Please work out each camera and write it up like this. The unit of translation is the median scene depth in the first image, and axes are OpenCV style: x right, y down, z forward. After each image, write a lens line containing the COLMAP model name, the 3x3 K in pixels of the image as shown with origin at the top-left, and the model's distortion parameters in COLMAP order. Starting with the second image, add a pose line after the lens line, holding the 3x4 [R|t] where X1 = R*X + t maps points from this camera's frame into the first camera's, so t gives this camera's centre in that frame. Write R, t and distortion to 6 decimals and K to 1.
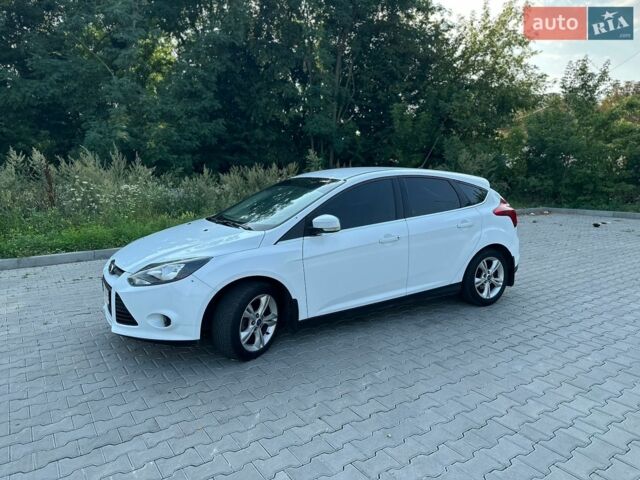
lens RADIAL K [[449.4, 0, 318.5], [0, 449.4, 243.2], [0, 0, 1]] dist [0.023426, -0.032346]
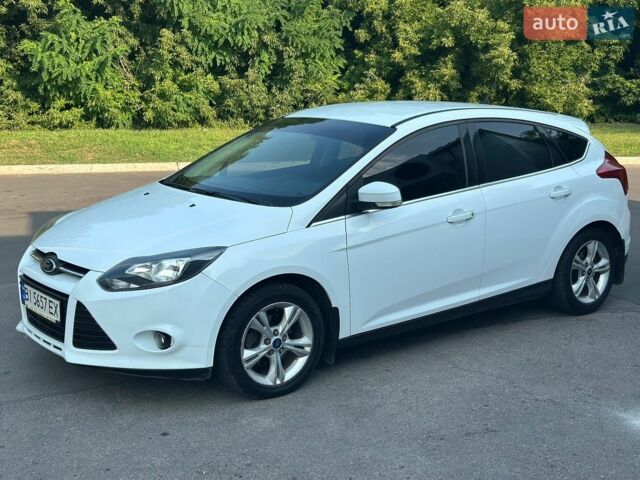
lens RADIAL K [[895.4, 0, 325.3], [0, 895.4, 245.8], [0, 0, 1]] dist [0.047637, 0.000000]
pose [[0.989118, -0.010567, 0.146747, -0.199545], [0.004828, 0.999212, 0.039409, -0.016281], [-0.147048, -0.038271, 0.988389, -0.250197]]
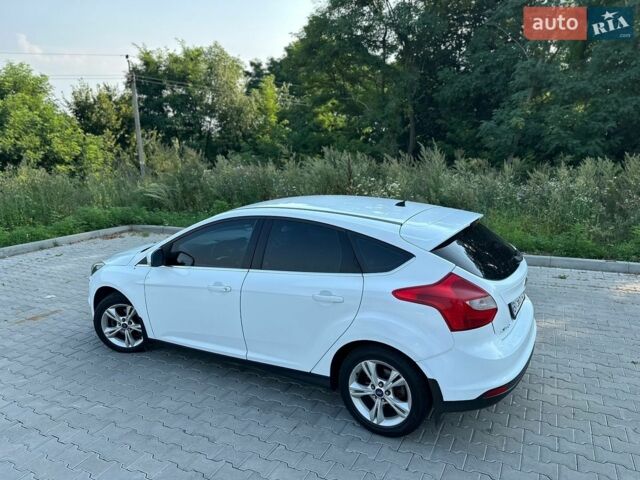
lens RADIAL K [[449.4, 0, 323.3], [0, 449.4, 239.8], [0, 0, 1]] dist [0.023426, -0.032346]
pose [[0.488850, 0.164698, -0.856679, 0.833077], [-0.123771, 0.985177, 0.118774, -0.194579], [0.863543, 0.047970, 0.501989, 0.607881]]
